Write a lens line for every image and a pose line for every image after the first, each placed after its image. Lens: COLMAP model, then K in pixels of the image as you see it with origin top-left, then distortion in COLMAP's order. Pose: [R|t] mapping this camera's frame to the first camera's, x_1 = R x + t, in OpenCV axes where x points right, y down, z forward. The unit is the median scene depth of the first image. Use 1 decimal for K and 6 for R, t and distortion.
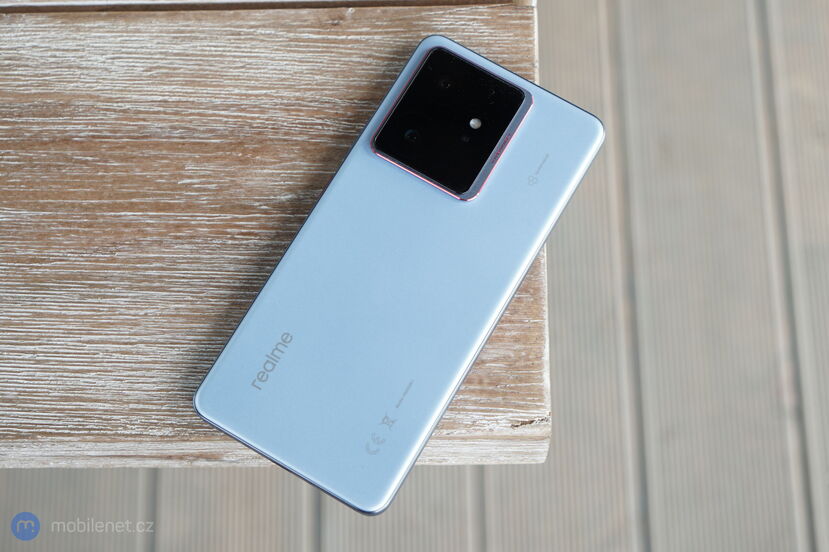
lens RADIAL K [[1949.0, 0, 414.3], [0, 1949.0, 276.7], [0, 0, 1]] dist [0.062913, 0.000000]
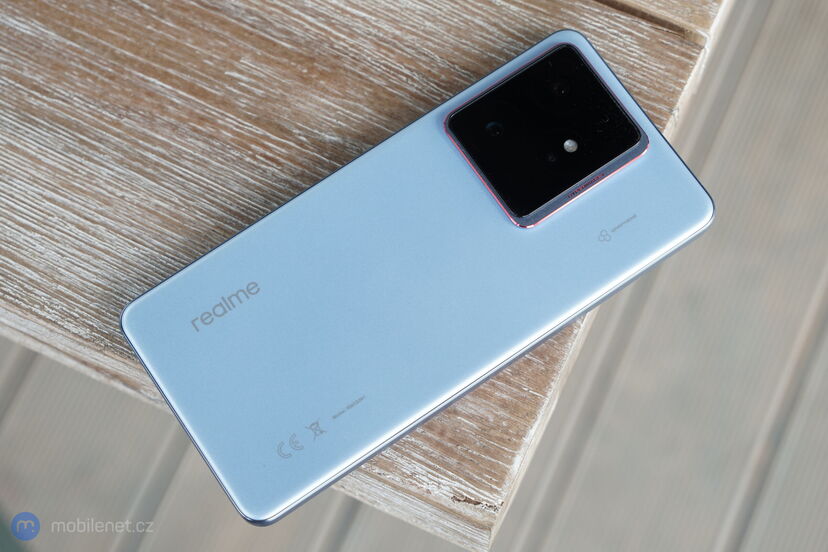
lens RADIAL K [[1946.6, 0, 414.6], [0, 1946.6, 275.2], [0, 0, 1]] dist [0.062913, 0.000000]
pose [[0.901388, 0.405187, -0.152718, 0.119269], [-0.406858, 0.913237, 0.021577, -0.019484], [0.148210, 0.042685, 0.988034, 0.178454]]
